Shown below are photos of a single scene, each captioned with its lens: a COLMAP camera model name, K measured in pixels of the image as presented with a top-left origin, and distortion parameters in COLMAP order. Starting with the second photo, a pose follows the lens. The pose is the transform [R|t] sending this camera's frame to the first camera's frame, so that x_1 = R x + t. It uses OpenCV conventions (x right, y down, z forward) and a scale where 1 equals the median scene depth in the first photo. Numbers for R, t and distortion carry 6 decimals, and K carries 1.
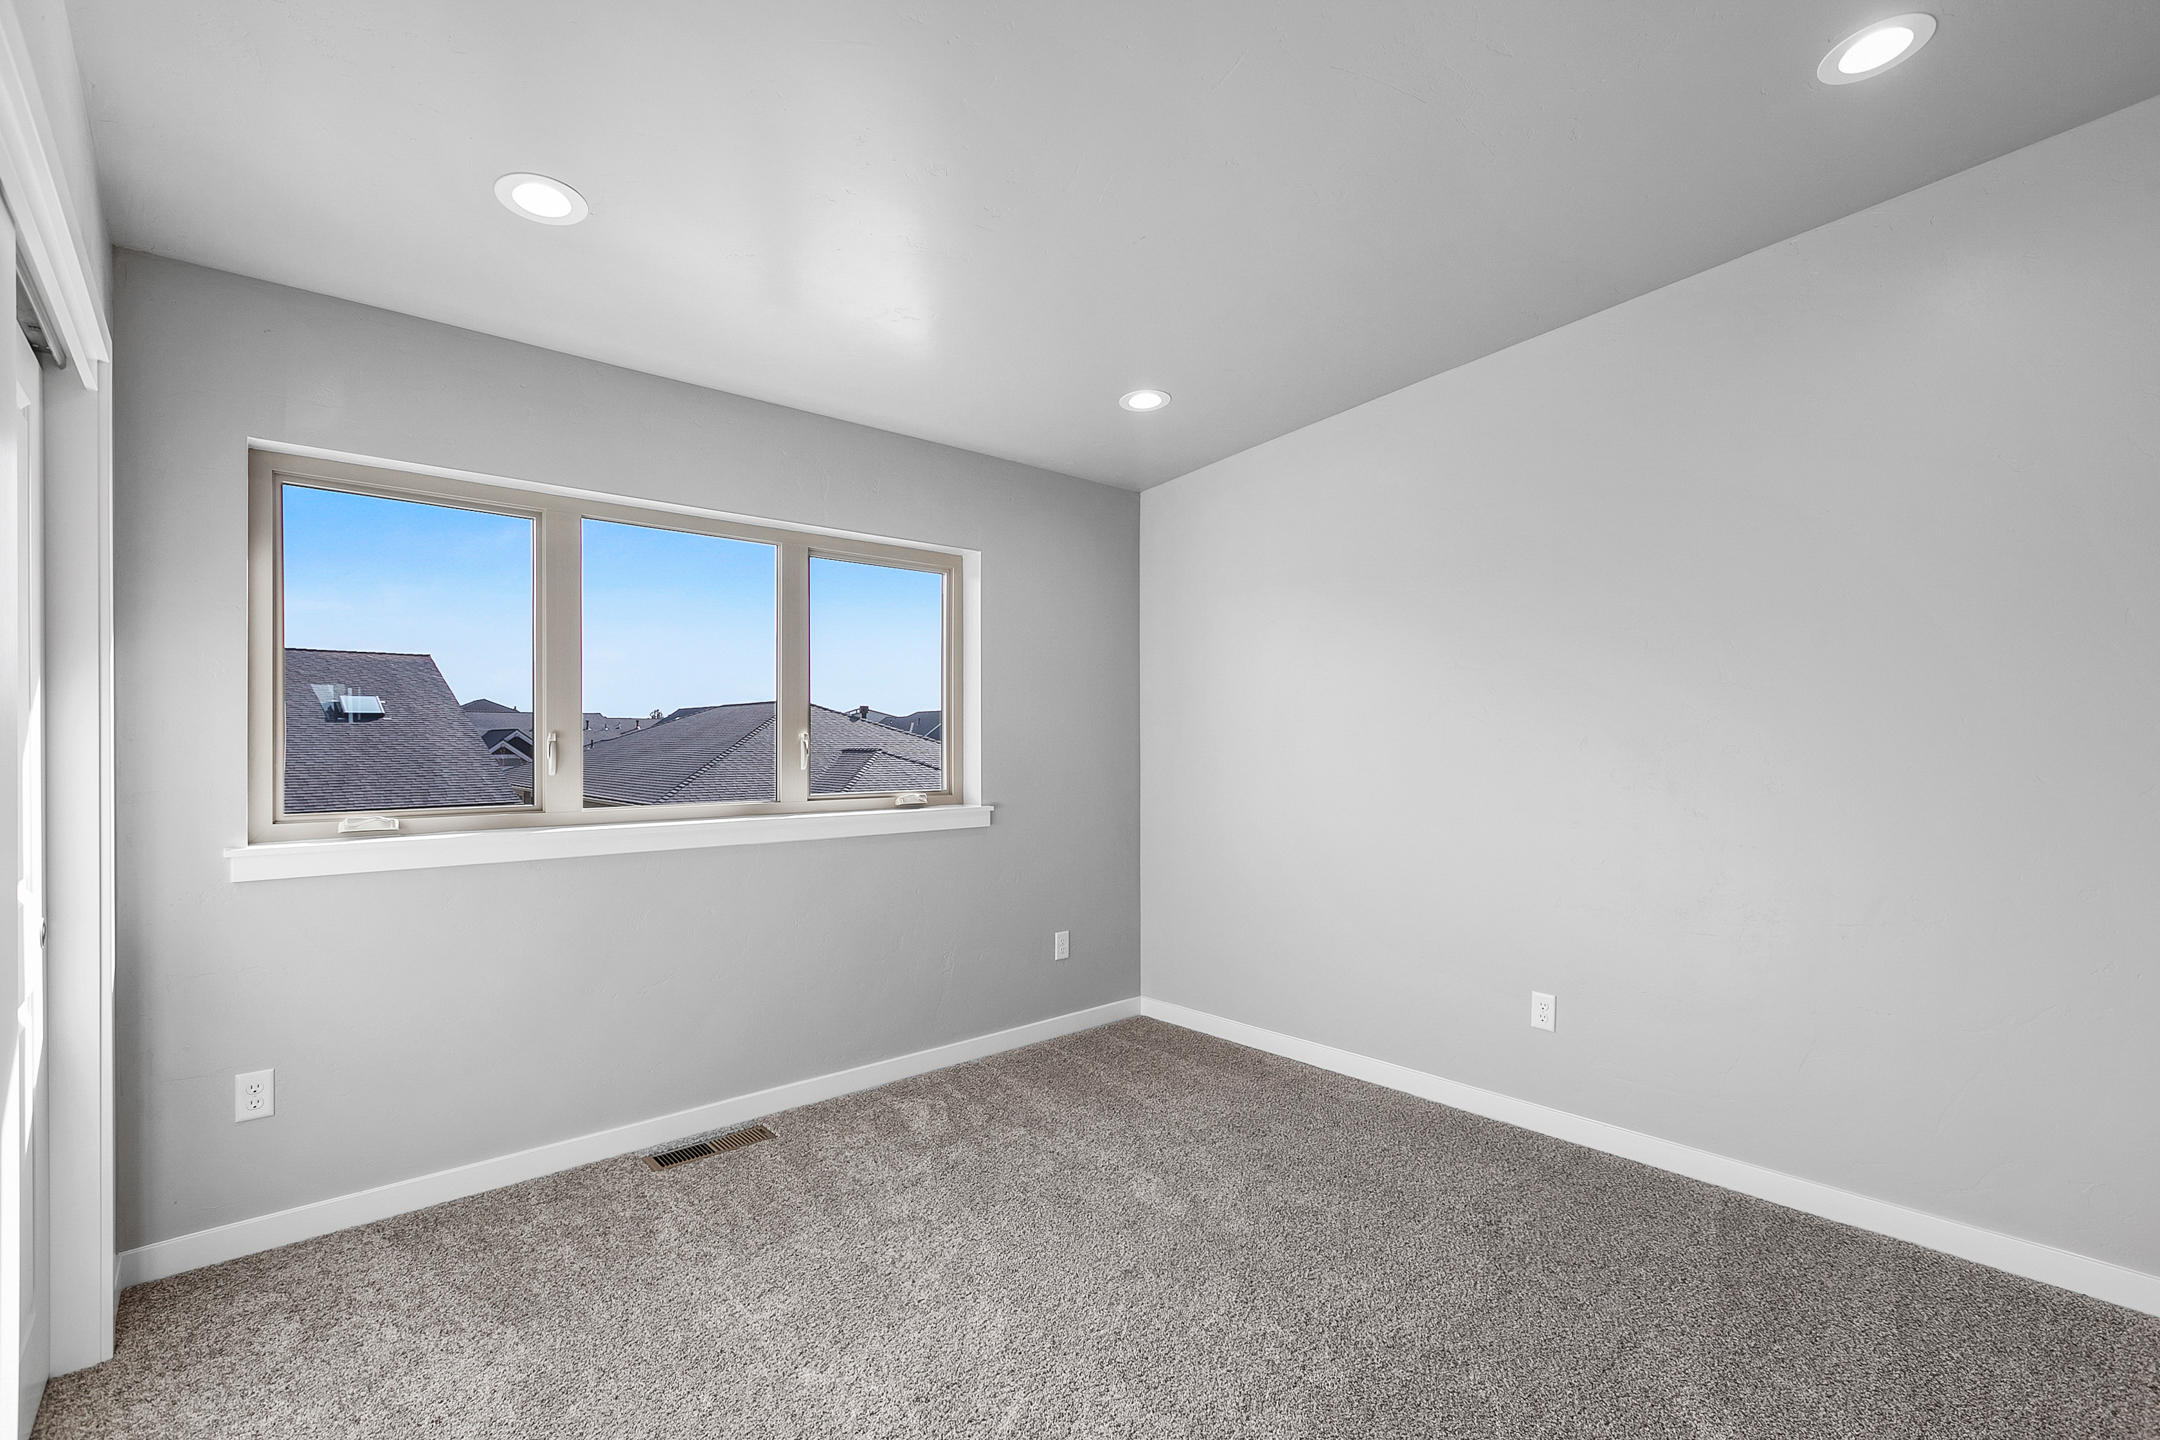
lens RADIAL K [[963.3, 0, 1096.5], [0, 963.3, 741.4], [0, 0, 1]] dist [-0.001622, -0.000904]
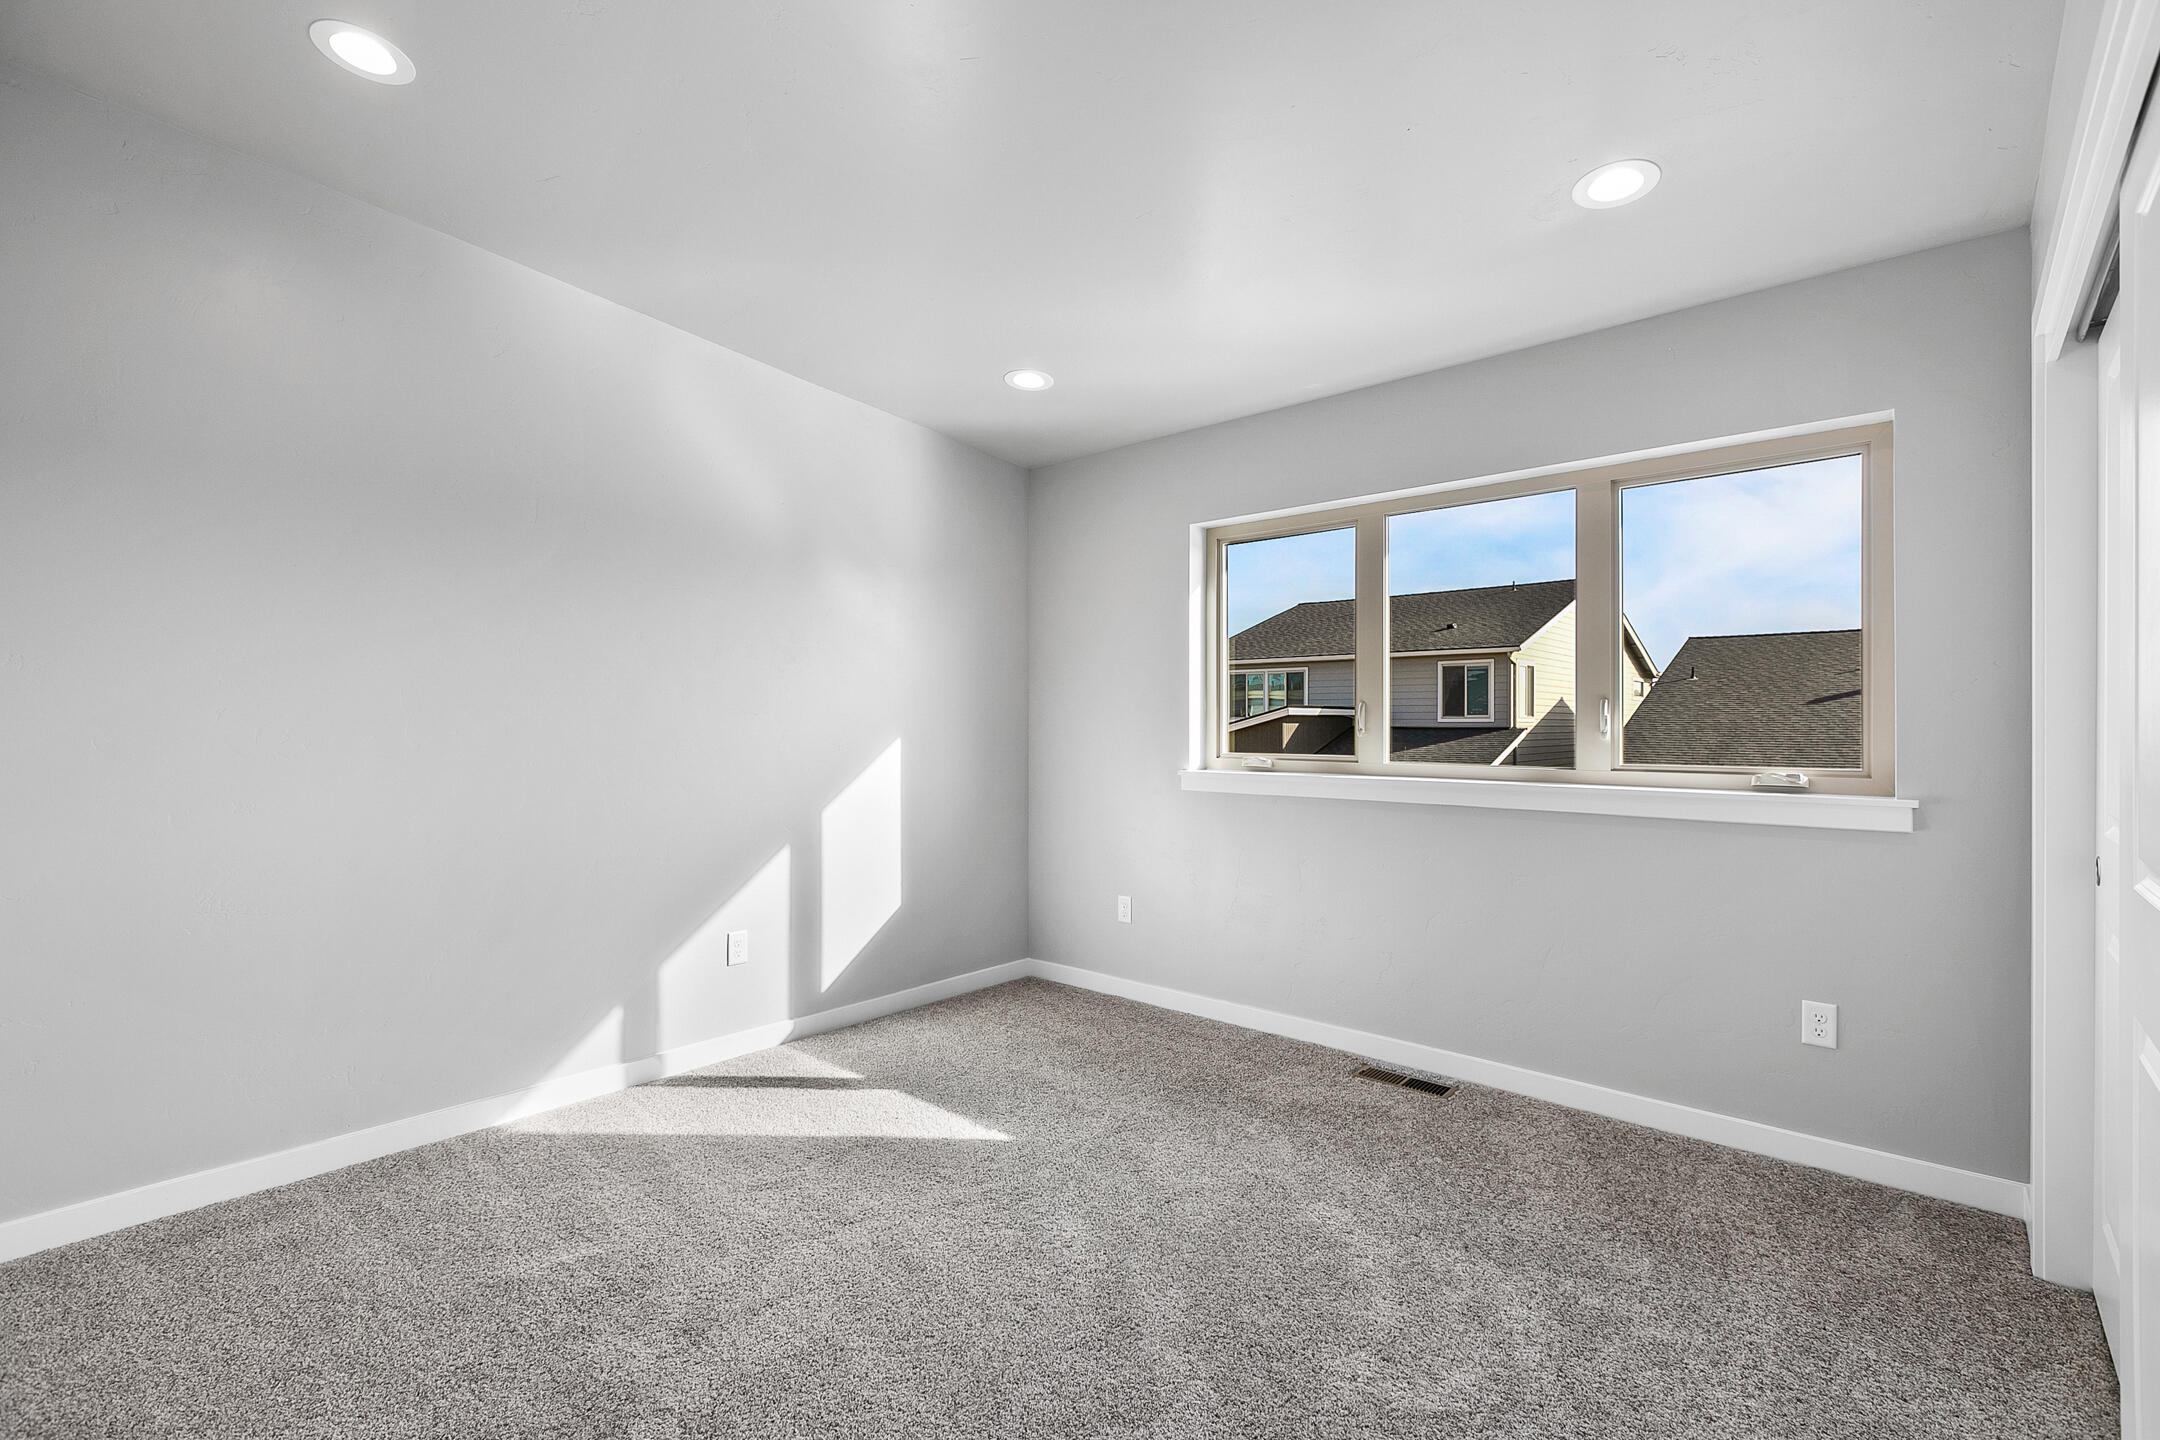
lens RADIAL K [[963.3, 0, 1094.5], [0, 963.3, 713.2], [0, 0, 1]] dist [-0.001622, -0.000904]
pose [[0.098206, 0.006643, -0.995144, 0.605324], [0.016398, 0.999831, 0.008293, -0.005193], [0.995031, -0.017132, 0.098081, 0.528274]]
